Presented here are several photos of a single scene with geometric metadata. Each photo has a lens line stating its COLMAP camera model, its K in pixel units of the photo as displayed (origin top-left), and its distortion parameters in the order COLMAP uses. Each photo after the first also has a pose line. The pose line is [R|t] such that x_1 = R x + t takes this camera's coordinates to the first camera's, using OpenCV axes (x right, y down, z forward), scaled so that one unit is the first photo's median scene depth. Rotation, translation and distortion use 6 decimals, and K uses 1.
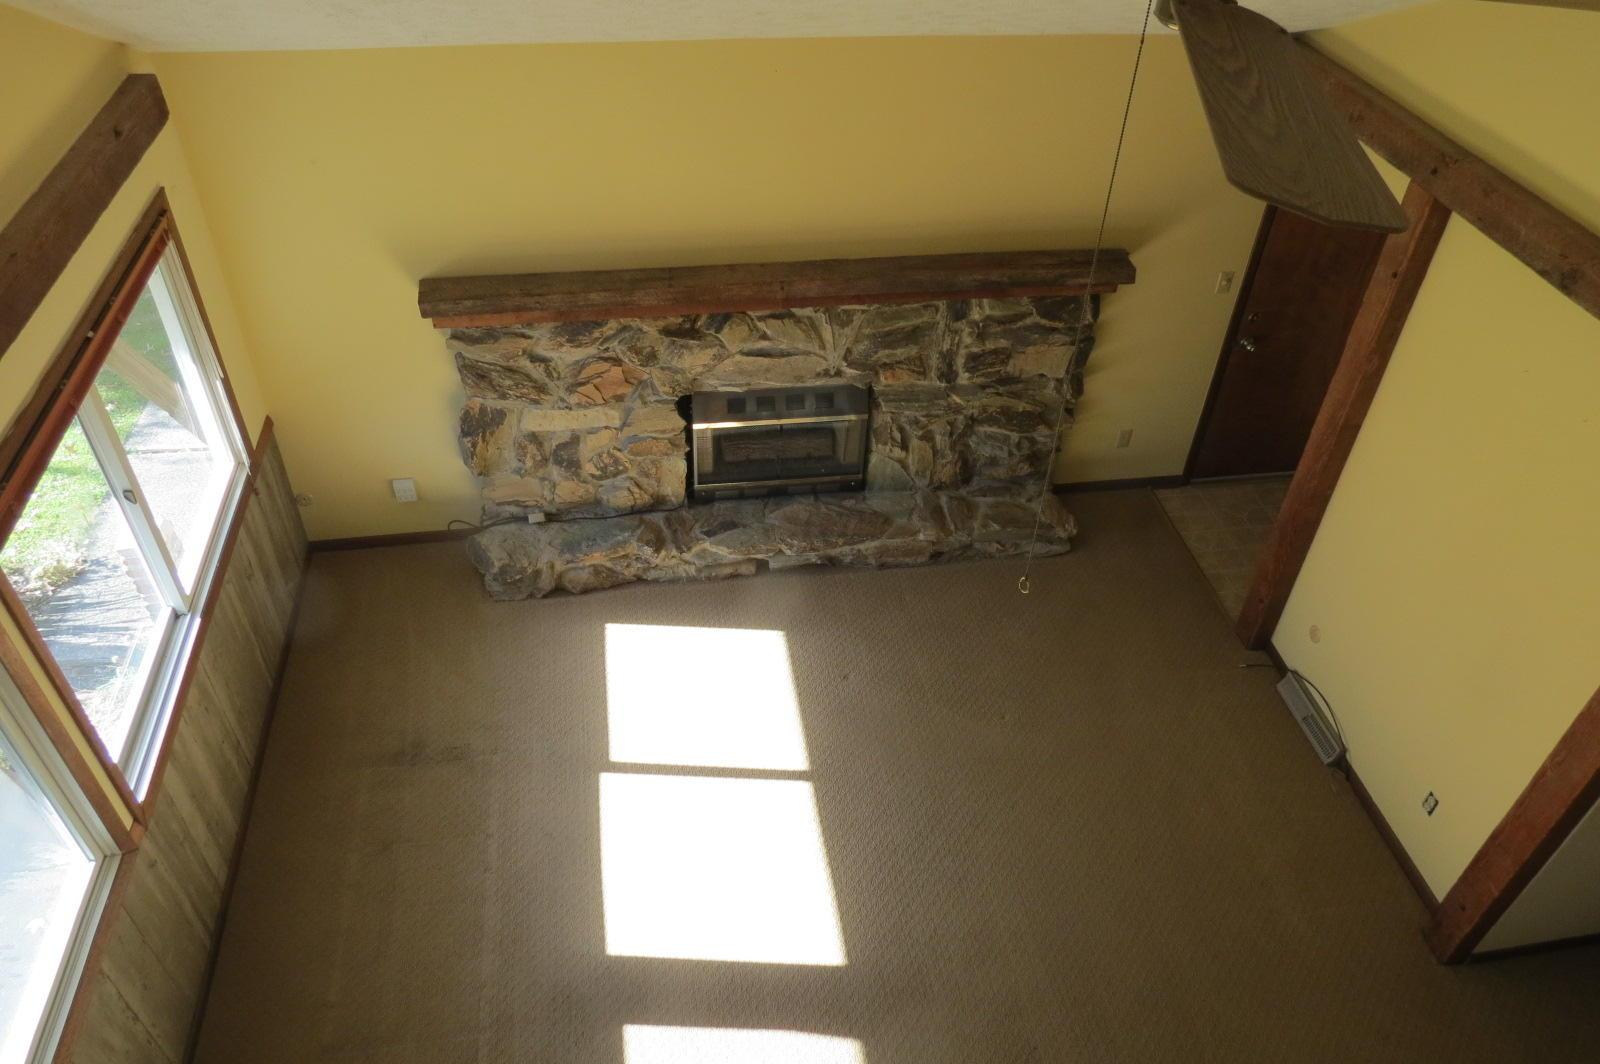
lens RADIAL K [[1142.5, 0, 794.1], [0, 1142.5, 528.1], [0, 0, 1]] dist [-0.009513, -0.000498]
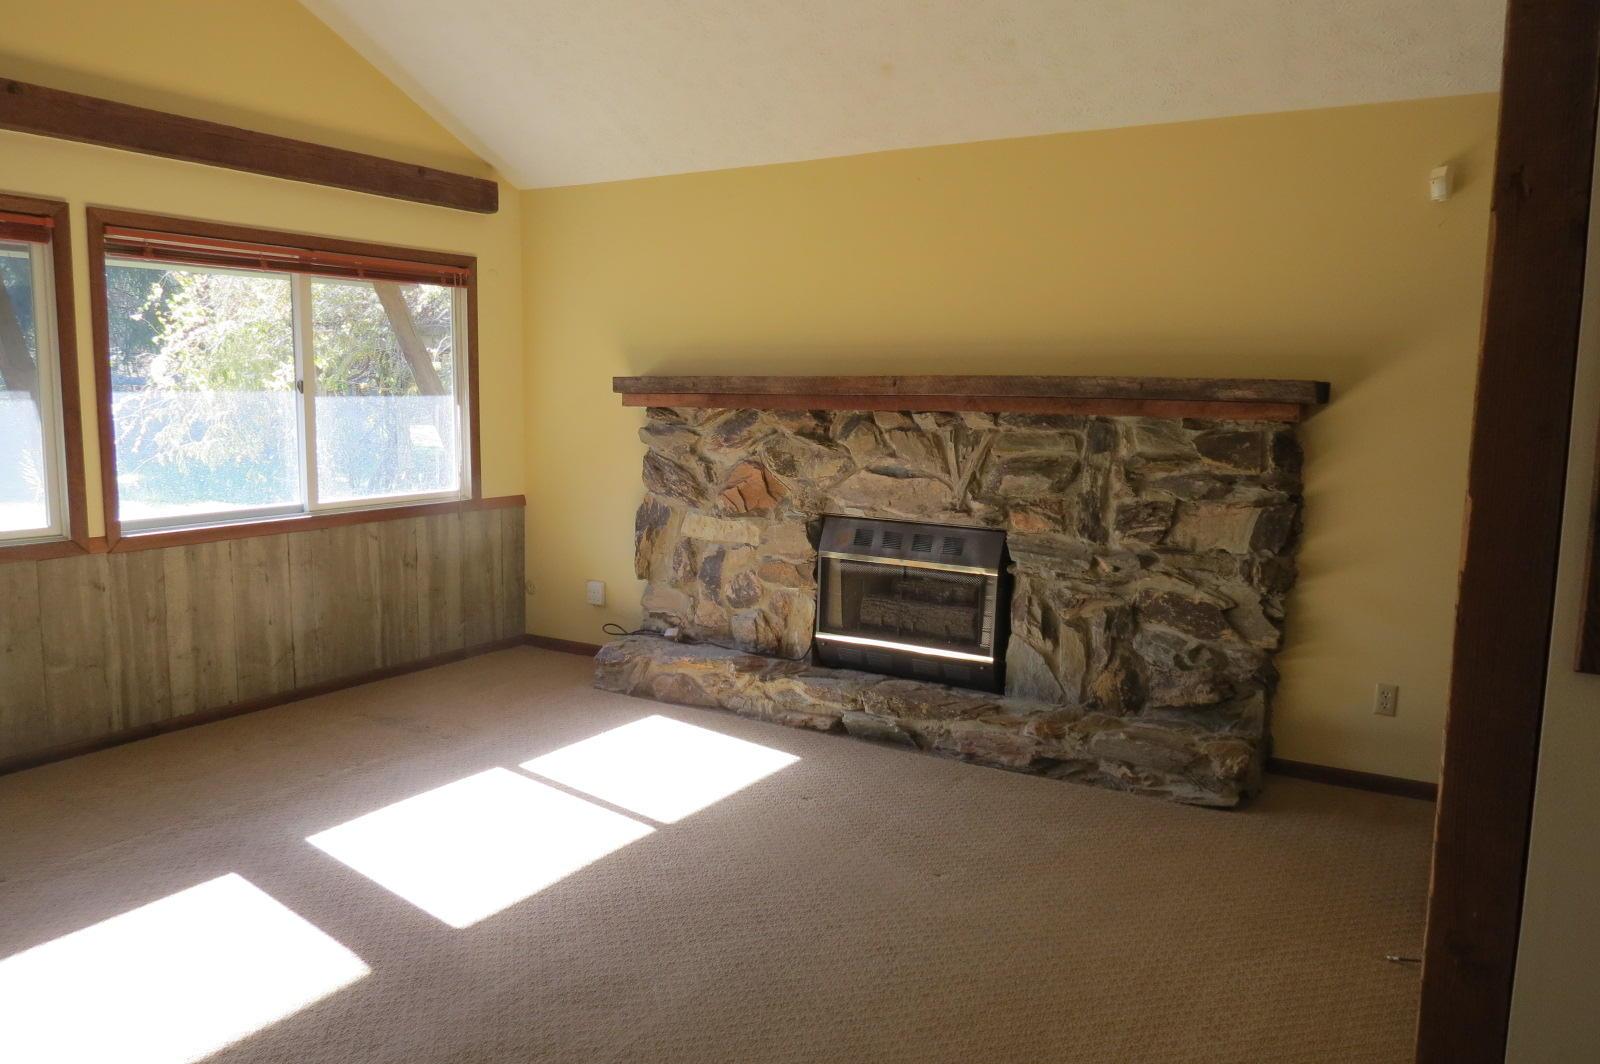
lens RADIAL K [[1142.5, 0, 795.3], [0, 1142.5, 524.5], [0, 0, 1]] dist [-0.009513, -0.000498]
pose [[0.760816, 0.057565, -0.646409, 0.502137], [-0.417324, 0.806196, -0.419391, 0.293369], [0.496990, 0.588842, 0.637390, 0.380086]]
